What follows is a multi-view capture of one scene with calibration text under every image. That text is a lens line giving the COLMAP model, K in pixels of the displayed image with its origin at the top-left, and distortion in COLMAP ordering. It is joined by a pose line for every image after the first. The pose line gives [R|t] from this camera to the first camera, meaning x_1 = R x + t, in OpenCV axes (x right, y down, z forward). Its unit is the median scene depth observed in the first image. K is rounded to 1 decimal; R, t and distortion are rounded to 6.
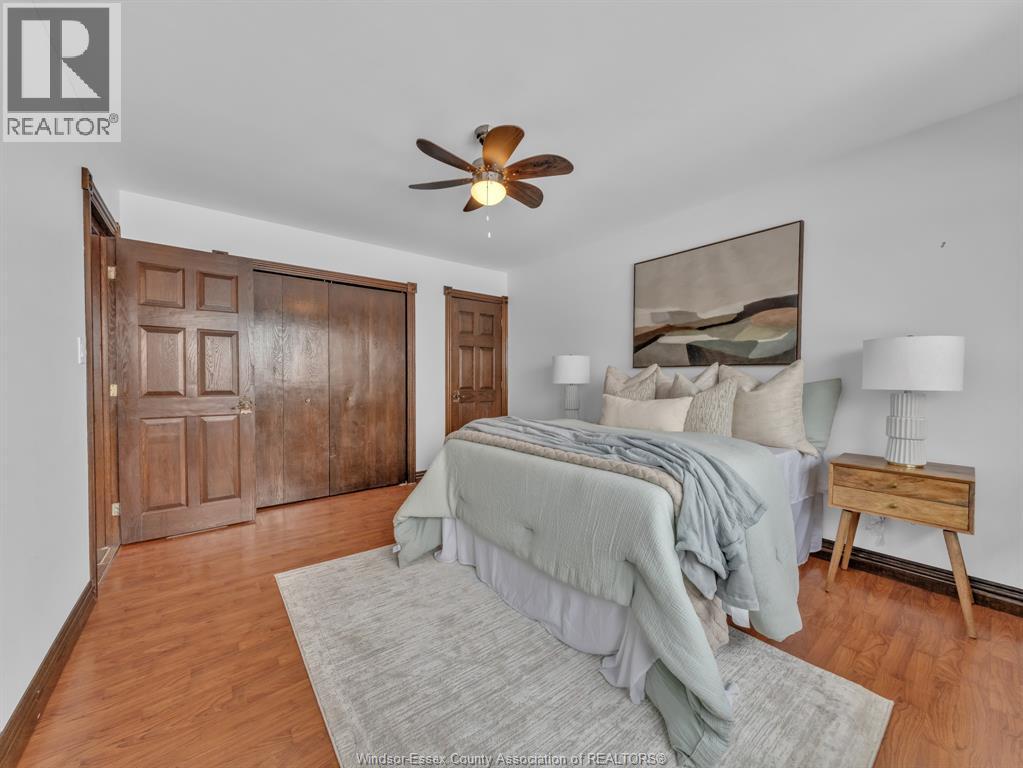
lens RADIAL K [[388.9, 0, 512.3], [0, 388.9, 385.9], [0, 0, 1]] dist [0.000679, -0.000410]
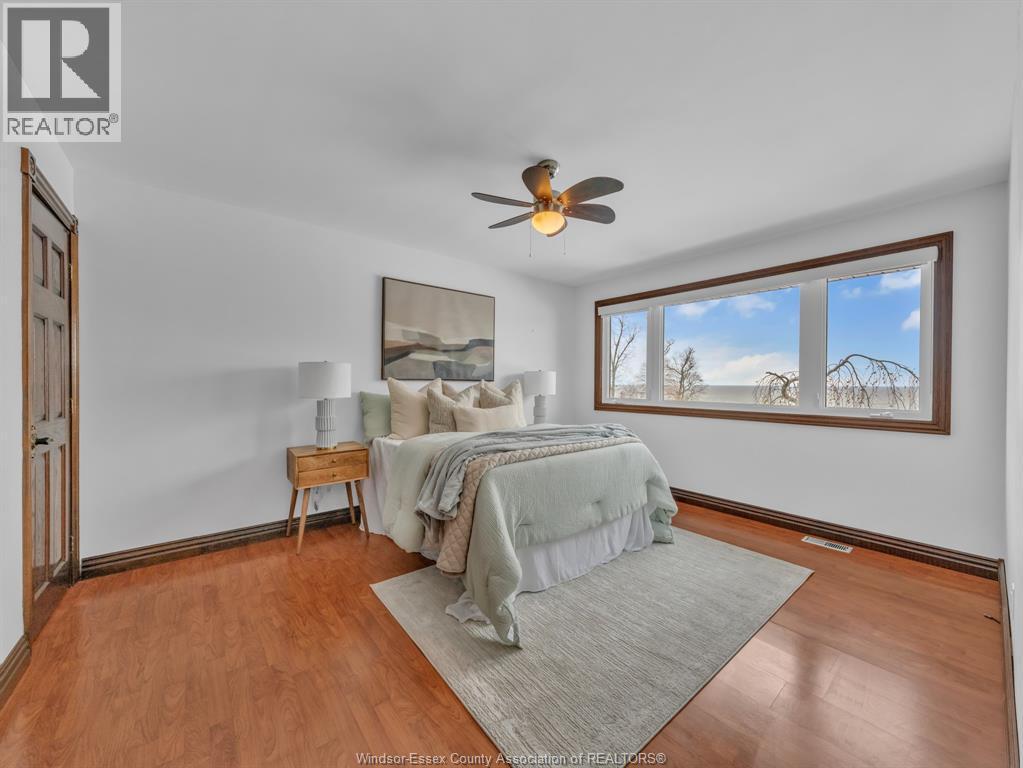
lens RADIAL K [[388.9, 0, 512.3], [0, 388.9, 385.9], [0, 0, 1]] dist [0.000679, -0.000410]
pose [[-0.013958, -0.009507, 0.999857, -0.781048], [0.014160, 0.999853, 0.009704, -0.040509], [-0.999802, 0.014294, -0.013821, 0.765567]]
